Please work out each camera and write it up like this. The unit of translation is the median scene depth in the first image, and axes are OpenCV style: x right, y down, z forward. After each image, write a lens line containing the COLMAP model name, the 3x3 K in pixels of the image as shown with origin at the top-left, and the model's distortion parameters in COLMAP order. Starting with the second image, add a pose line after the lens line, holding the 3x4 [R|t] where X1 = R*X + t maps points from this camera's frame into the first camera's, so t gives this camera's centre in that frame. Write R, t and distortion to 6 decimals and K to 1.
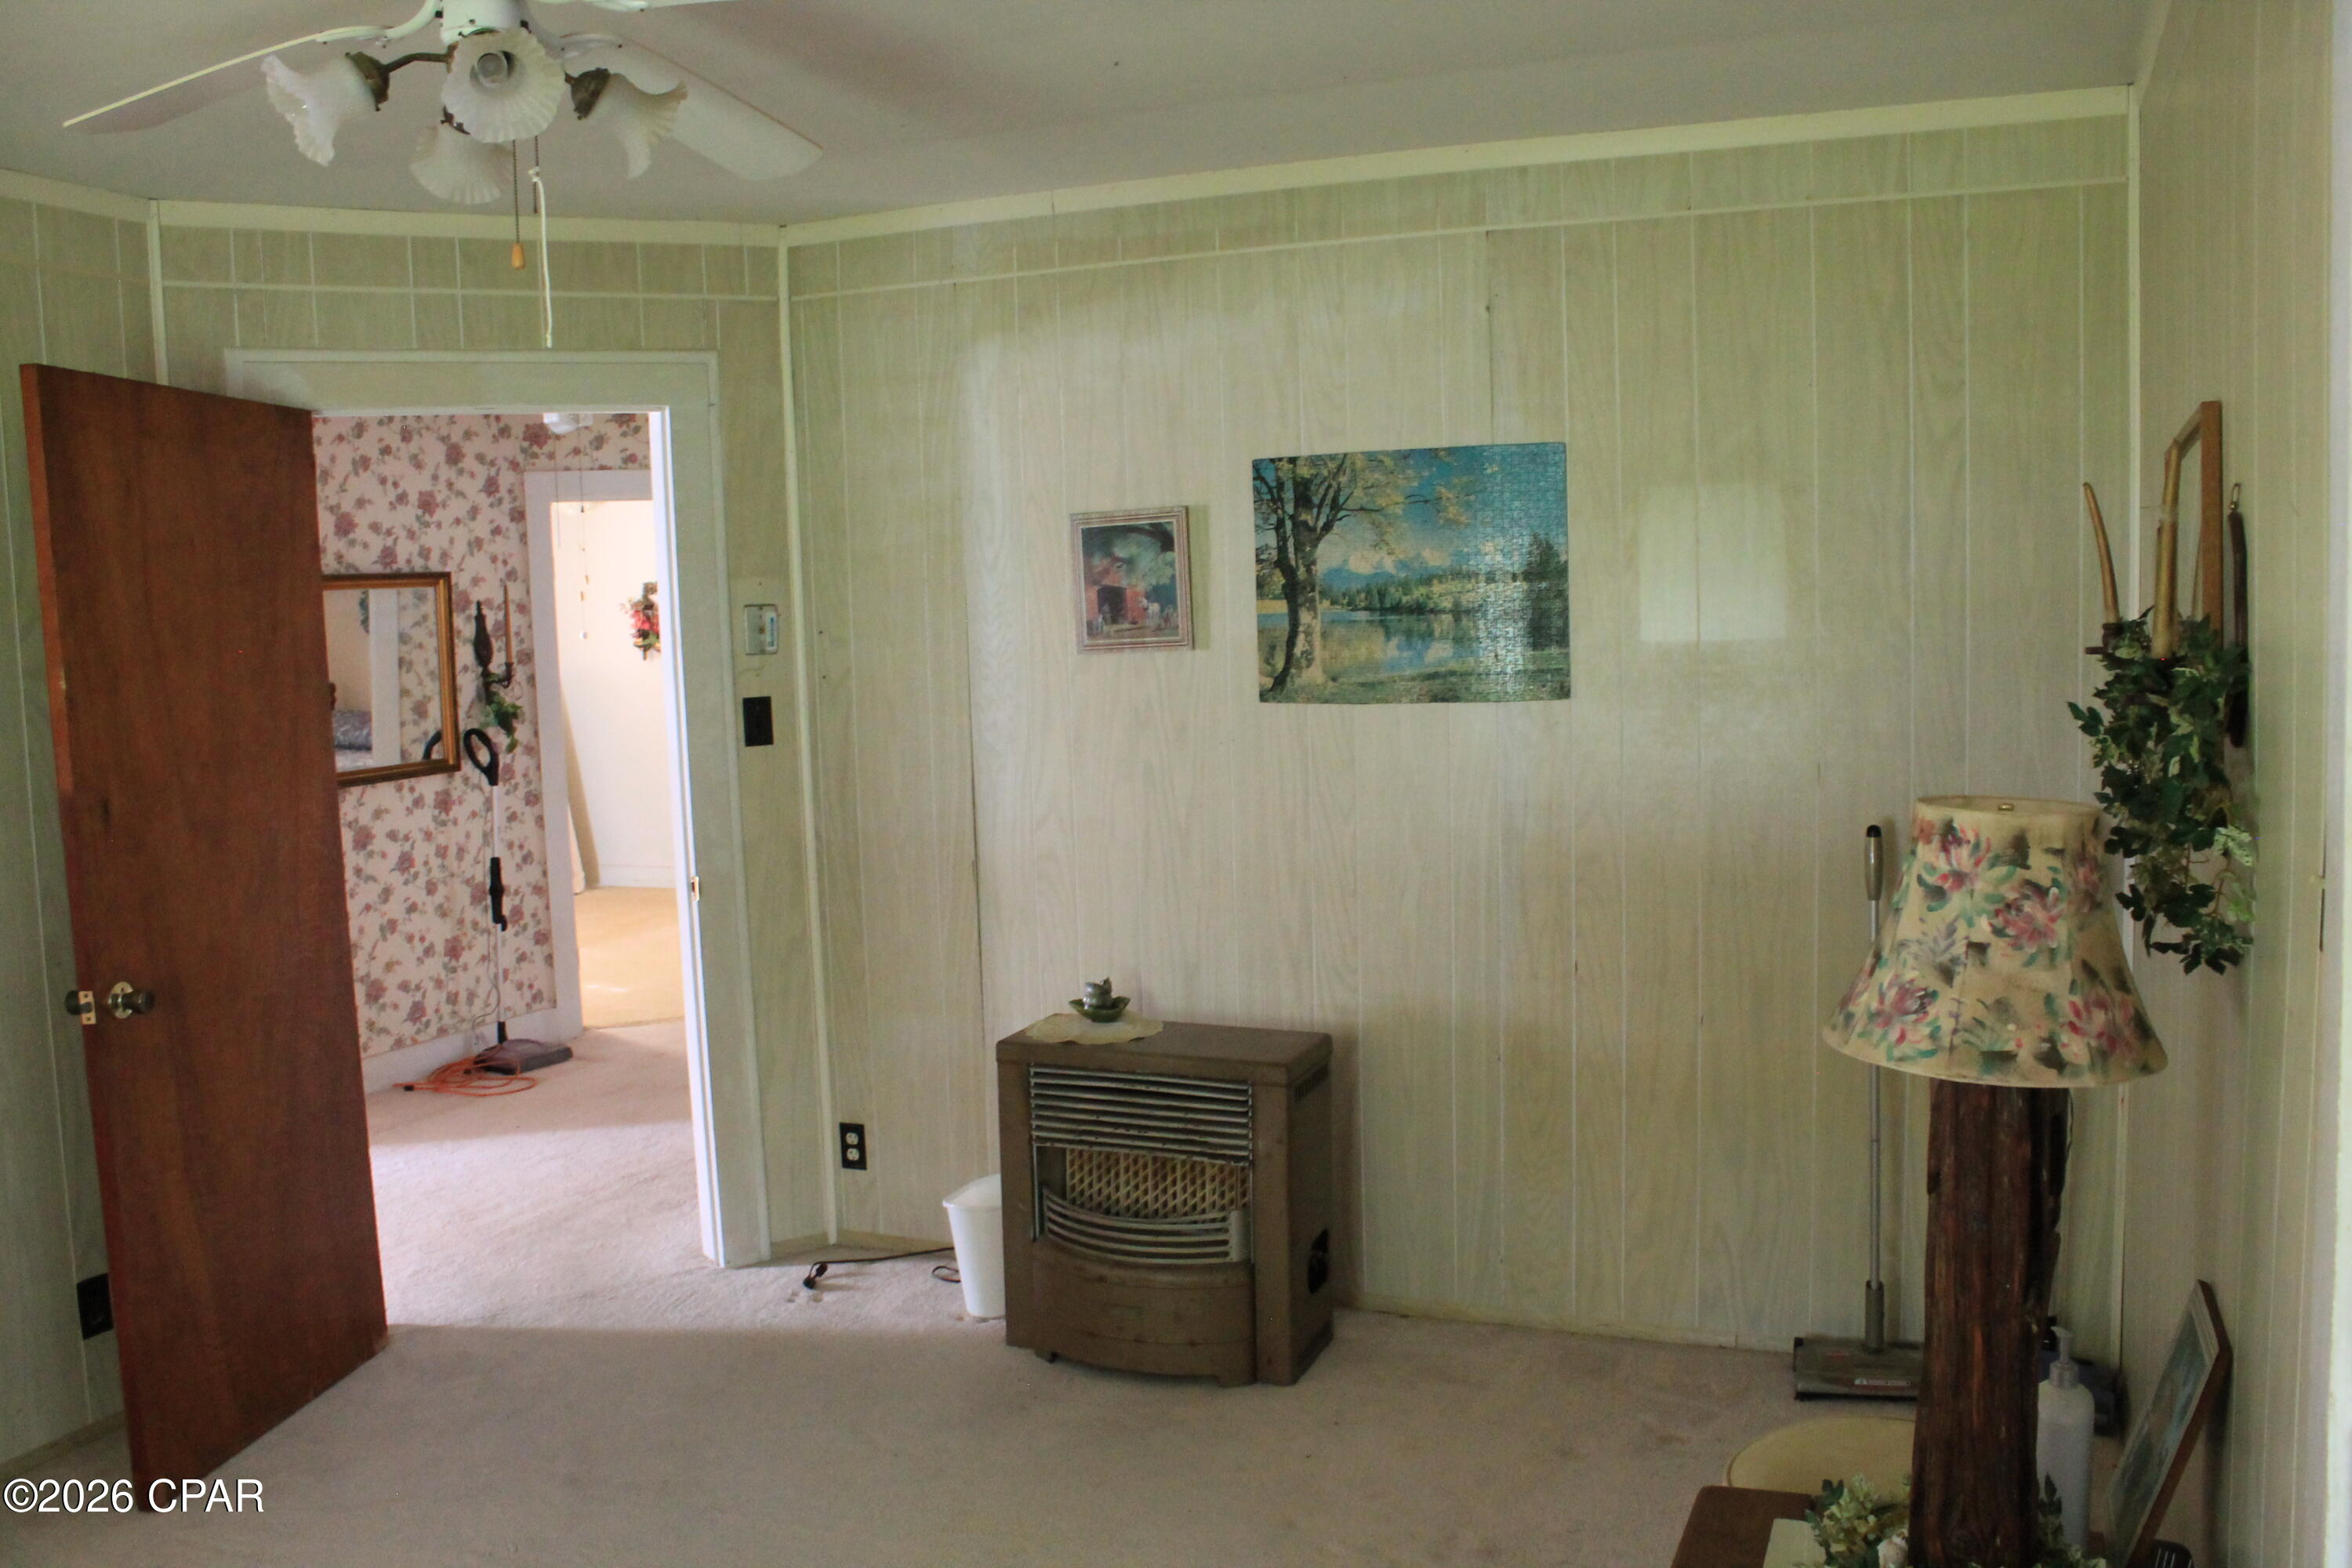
lens RADIAL K [[1965.7, 0, 1180.3], [0, 1965.7, 779.3], [0, 0, 1]] dist [-0.141800, 0.076425]
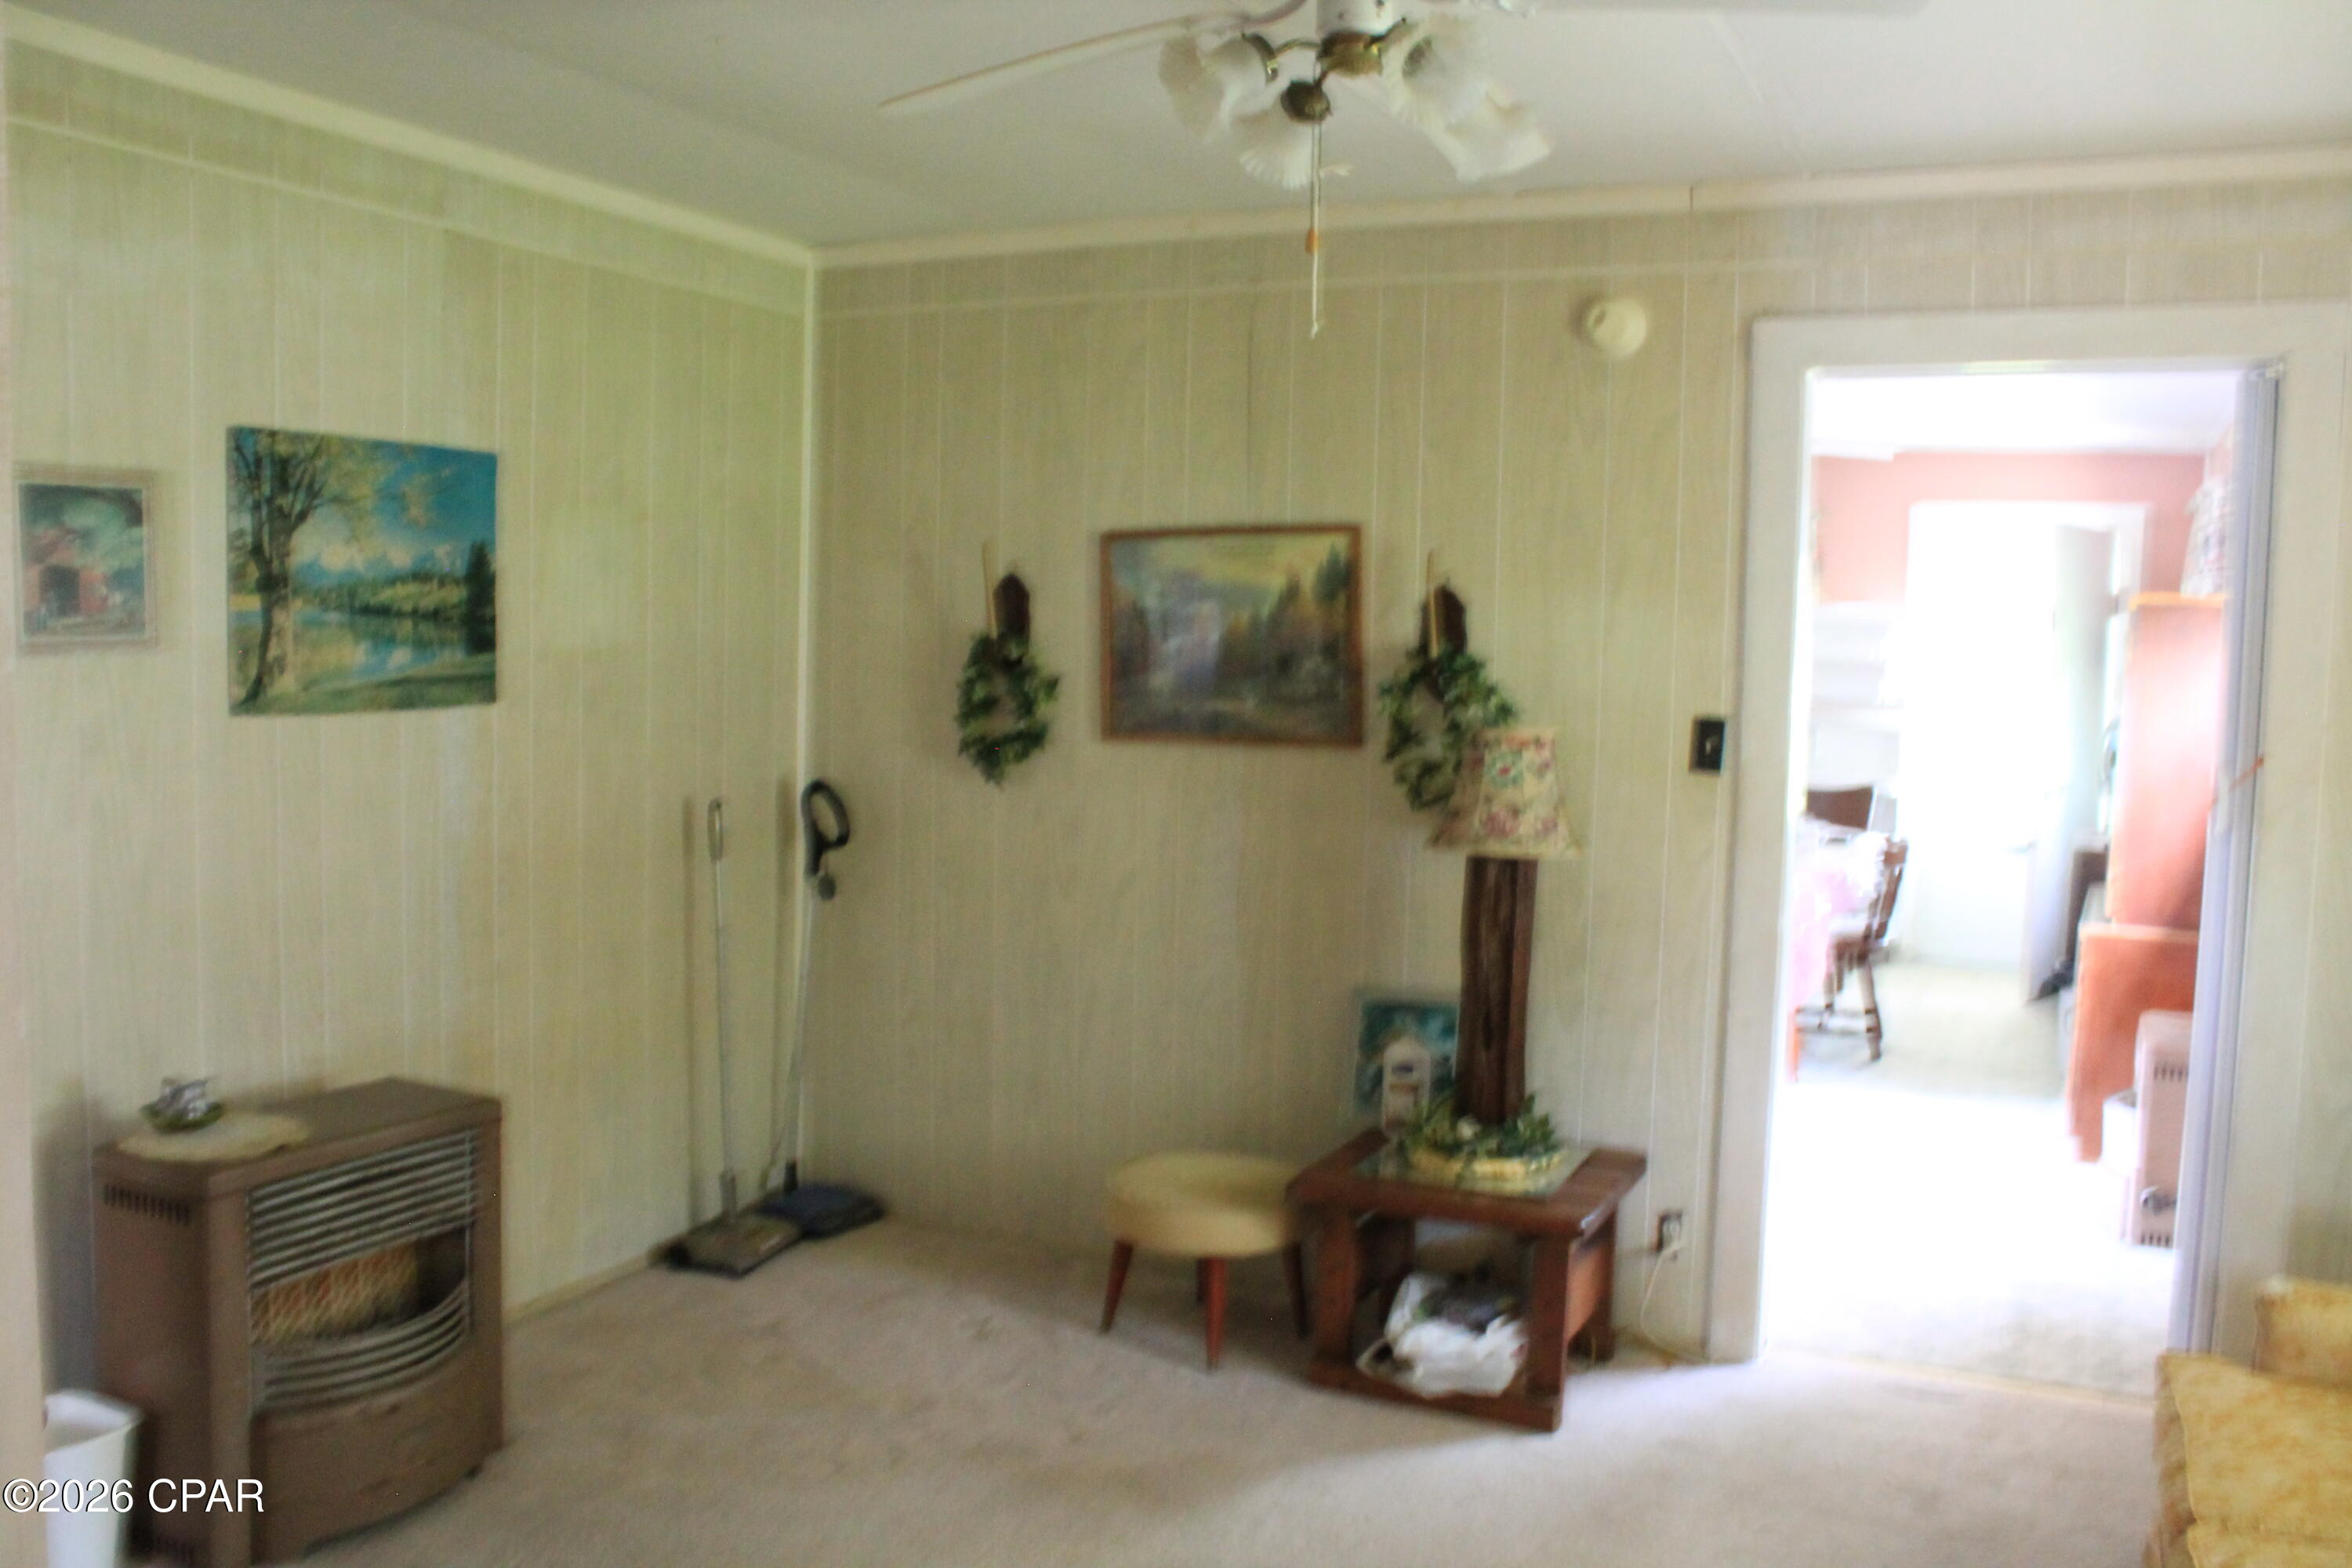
lens RADIAL K [[1965.7, 0, 1188.7], [0, 1965.7, 804.7], [0, 0, 1]] dist [-0.141800, 0.076425]
pose [[0.035972, -0.060098, 0.997544, -0.769525], [0.065727, 0.996171, 0.057645, -0.022293], [-0.997189, 0.063492, 0.039785, 0.575935]]
